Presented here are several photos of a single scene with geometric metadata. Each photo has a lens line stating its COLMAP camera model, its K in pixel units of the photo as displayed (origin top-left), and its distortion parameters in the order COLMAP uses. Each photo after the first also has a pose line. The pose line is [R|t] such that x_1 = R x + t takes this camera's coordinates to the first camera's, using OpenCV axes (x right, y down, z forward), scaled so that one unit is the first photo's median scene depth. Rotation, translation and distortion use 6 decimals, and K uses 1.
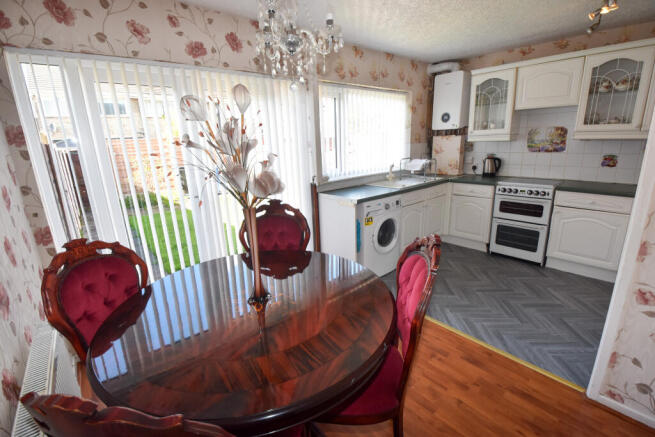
lens RADIAL K [[287.3, 0, 327.5], [0, 287.3, 218.5], [0, 0, 1]] dist [0.002851, -0.022555]
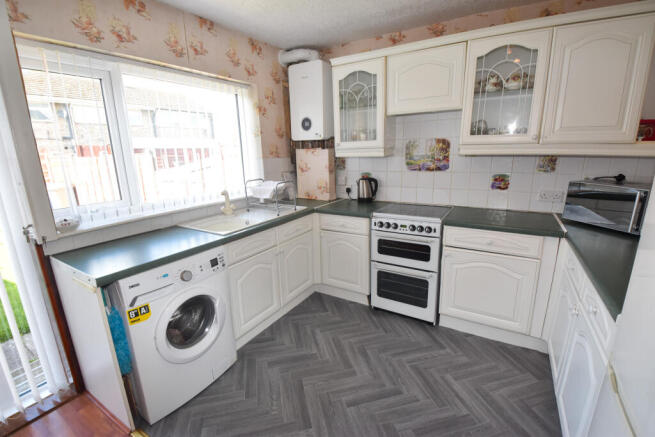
lens RADIAL K [[287.3, 0, 327.5], [0, 287.3, 218.5], [0, 0, 1]] dist [0.002851, -0.022555]
pose [[0.949684, -0.055522, 0.308248, 0.255789], [0.067784, 0.997272, -0.029207, -0.098068], [-0.305786, 0.048631, 0.950858, 0.340610]]
